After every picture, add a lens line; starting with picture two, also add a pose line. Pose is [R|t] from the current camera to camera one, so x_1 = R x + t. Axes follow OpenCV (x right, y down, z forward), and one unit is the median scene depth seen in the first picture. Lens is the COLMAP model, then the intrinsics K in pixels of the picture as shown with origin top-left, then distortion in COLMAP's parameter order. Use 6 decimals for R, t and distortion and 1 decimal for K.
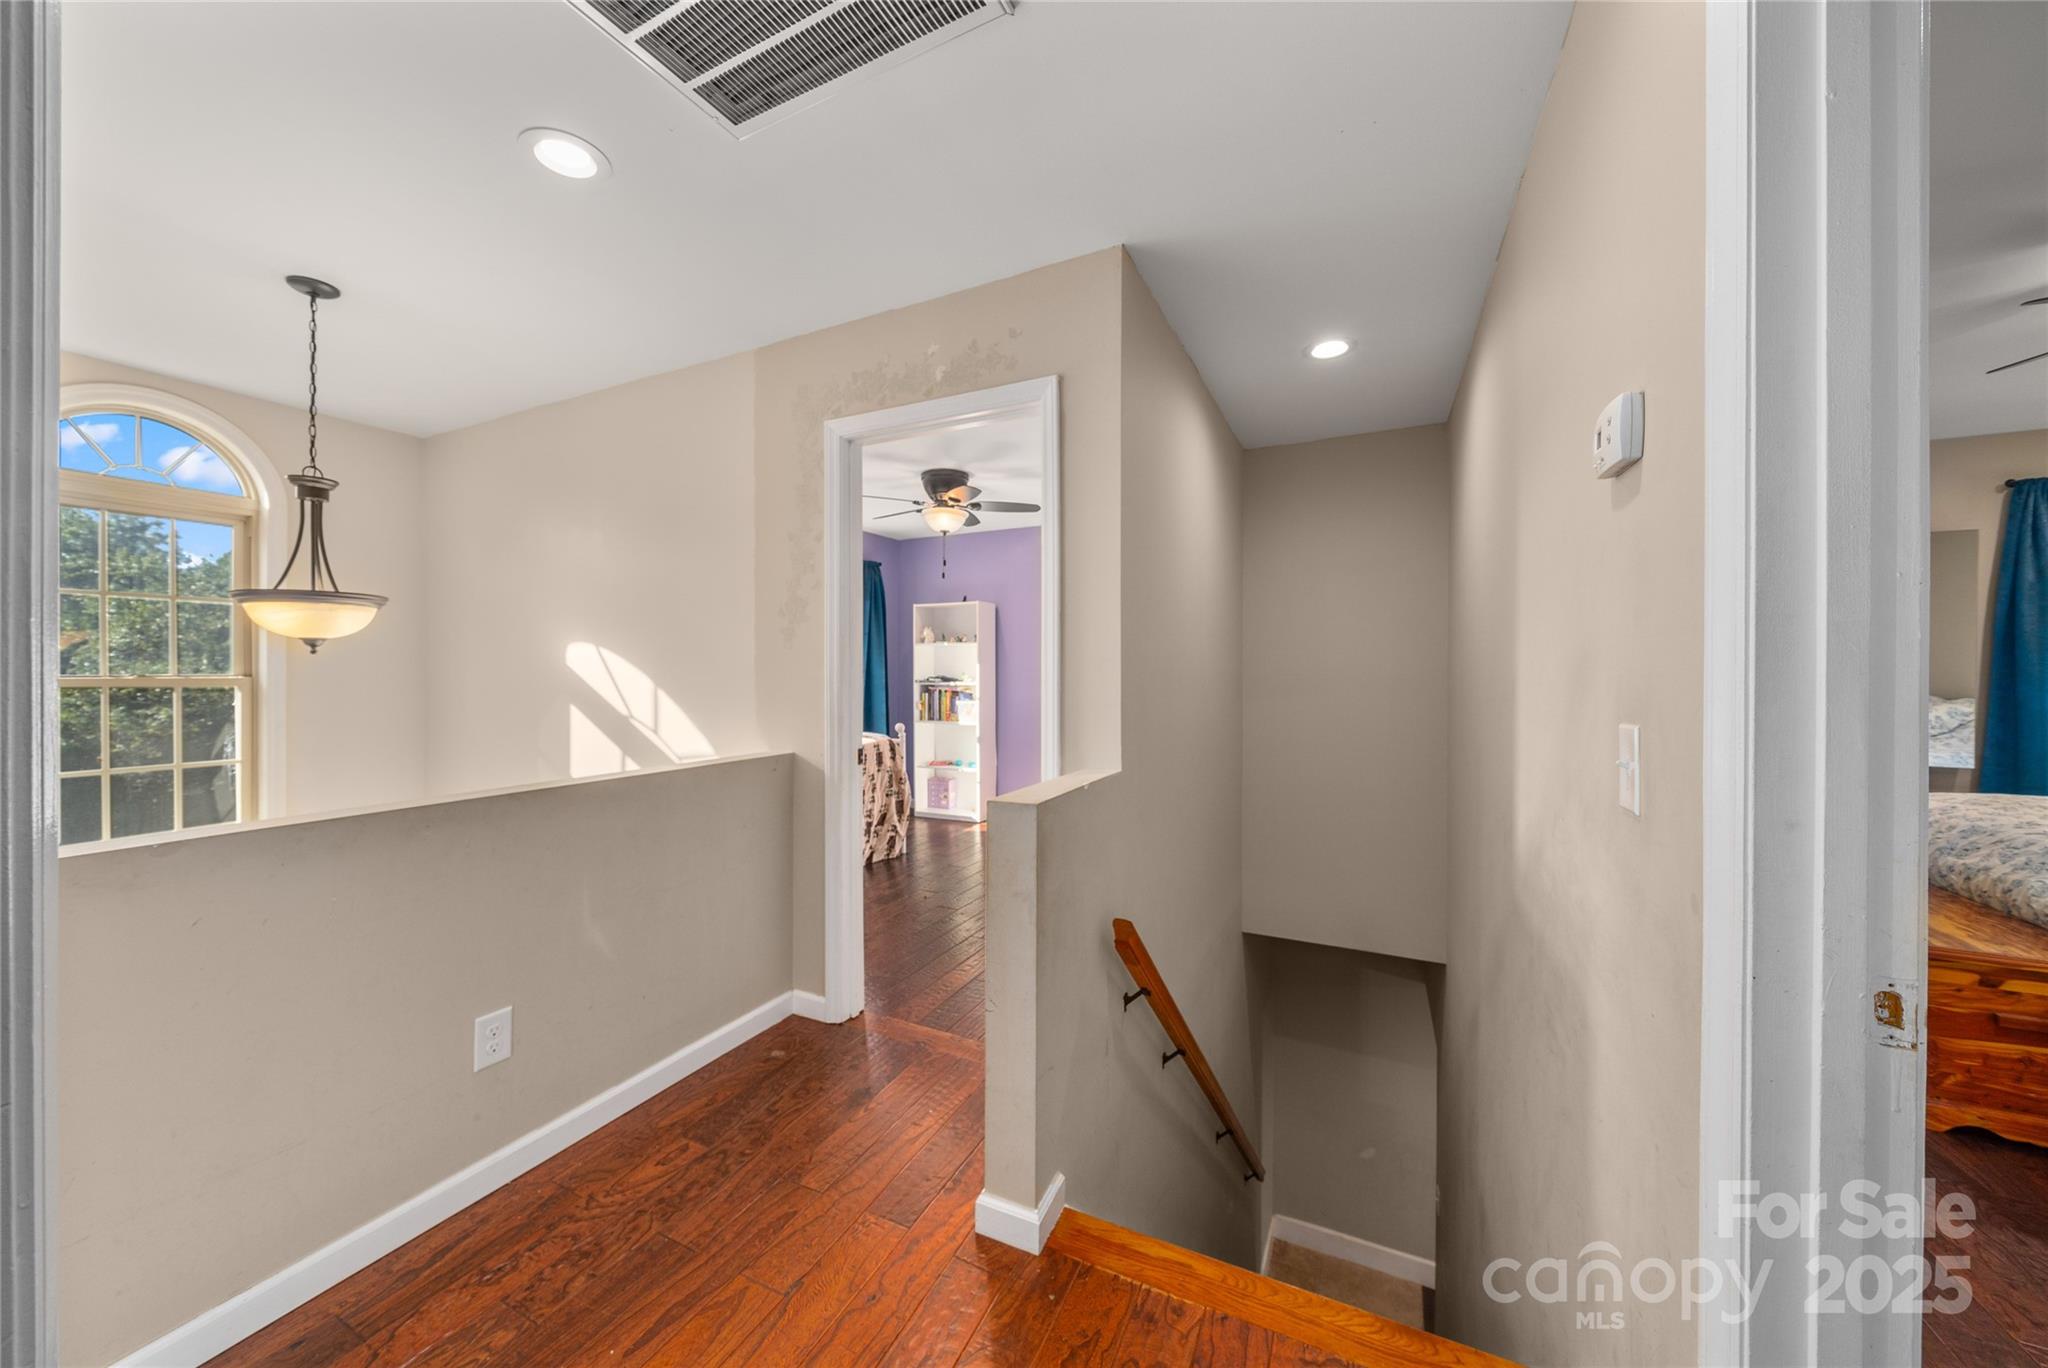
lens RADIAL K [[712.3, 0, 1023.3], [0, 712.3, 672.7], [0, 0, 1]] dist [-0.001071, 0.000092]
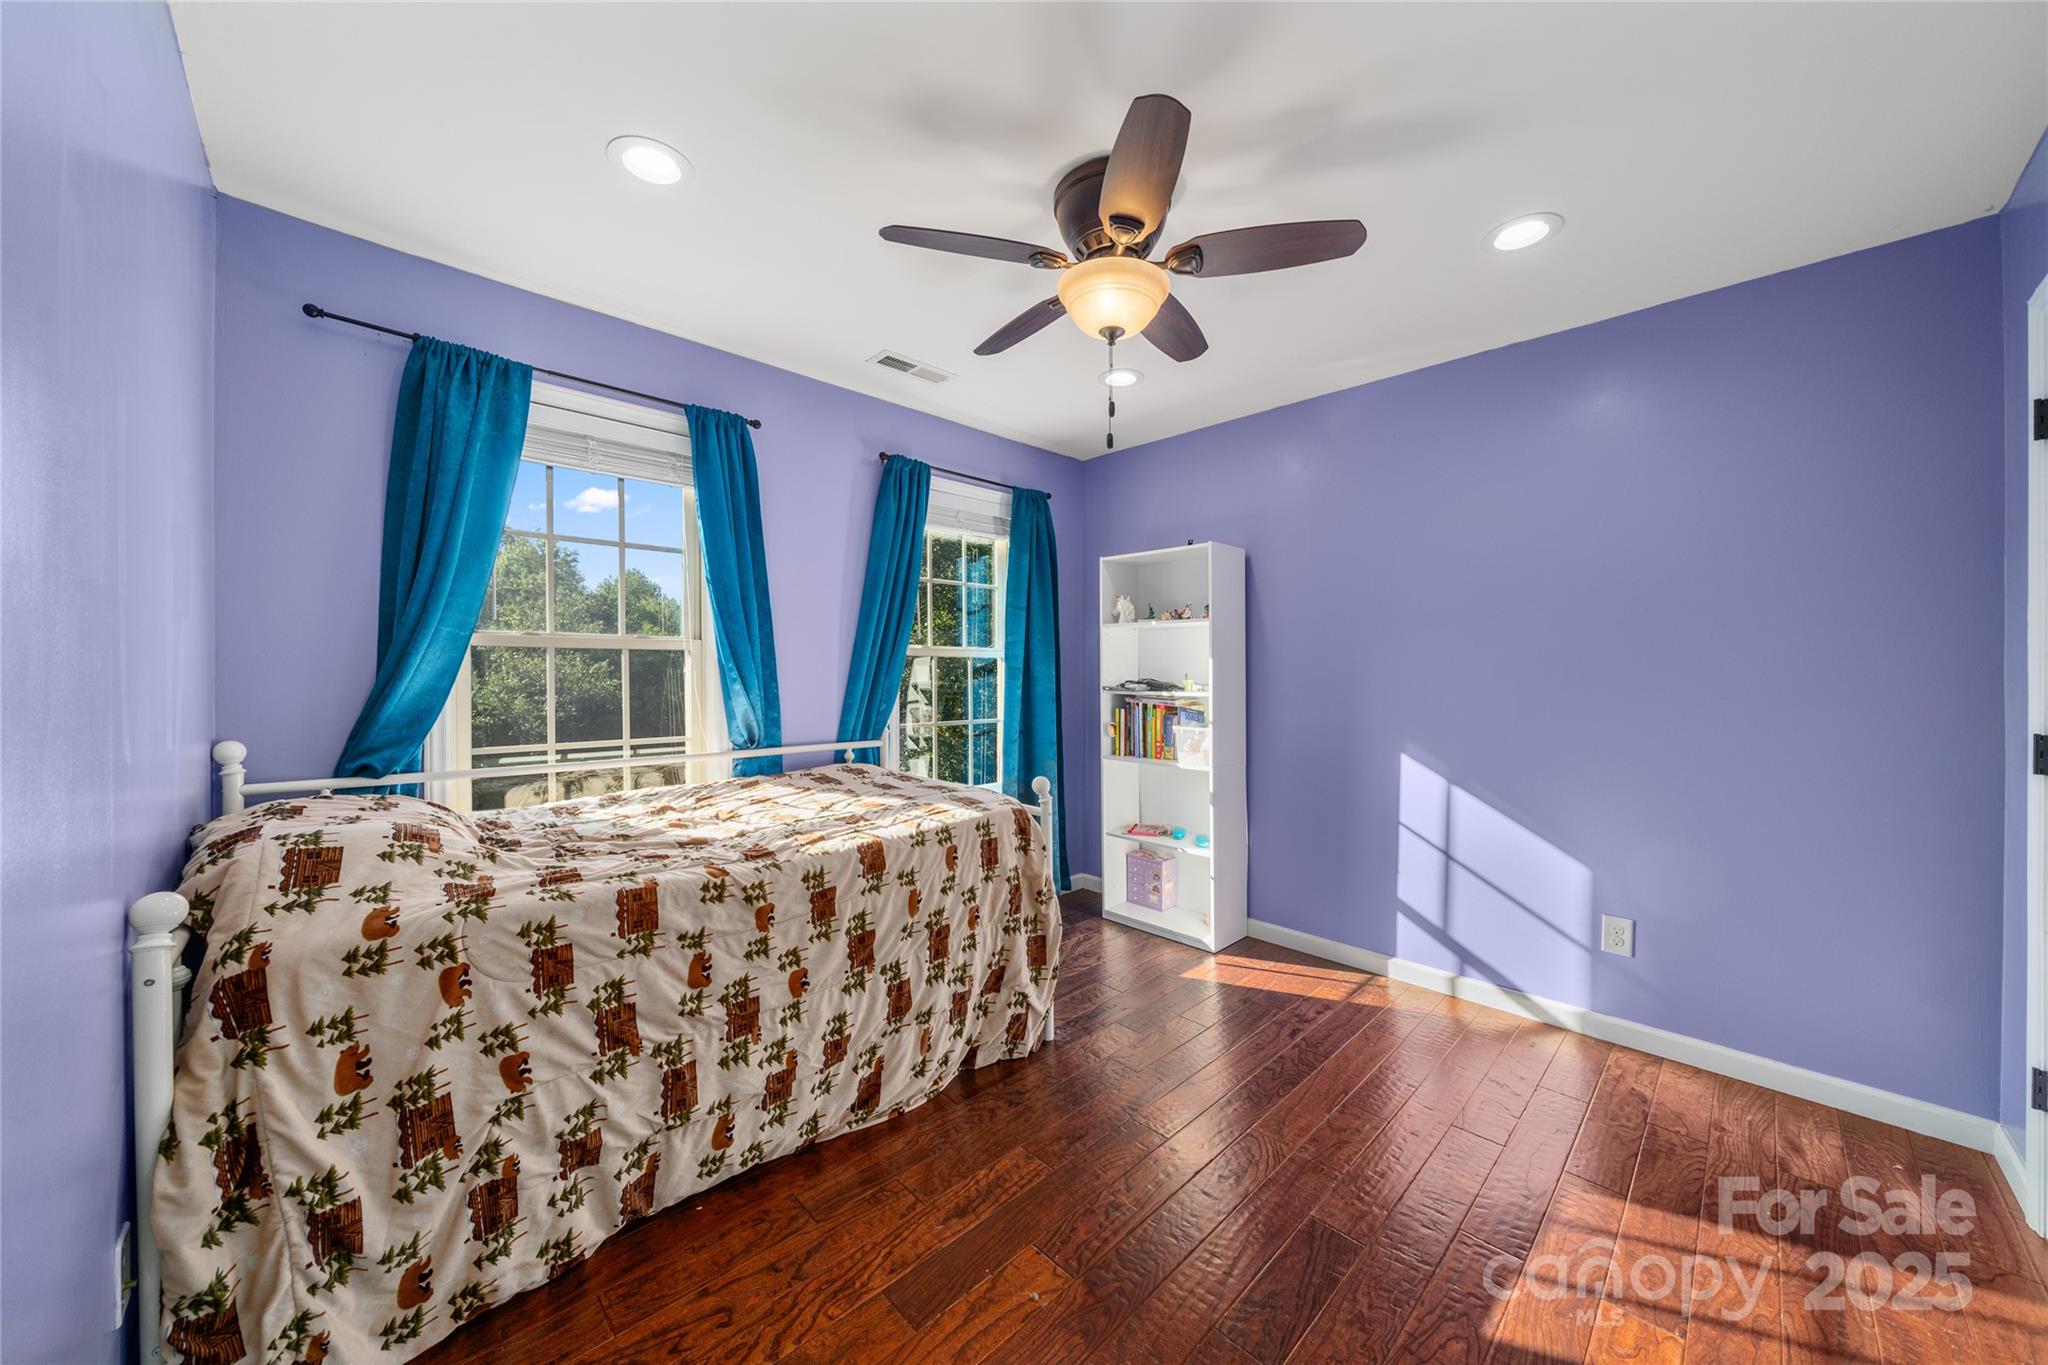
lens RADIAL K [[712.3, 0, 1023.3], [0, 712.3, 671.2], [0, 0, 1]] dist [-0.001071, 0.000092]
pose [[0.939490, -0.001808, -0.342573, -0.012911], [0.000079, 0.999987, -0.005061, 0.000594], [0.342577, 0.004727, 0.939478, 0.445586]]
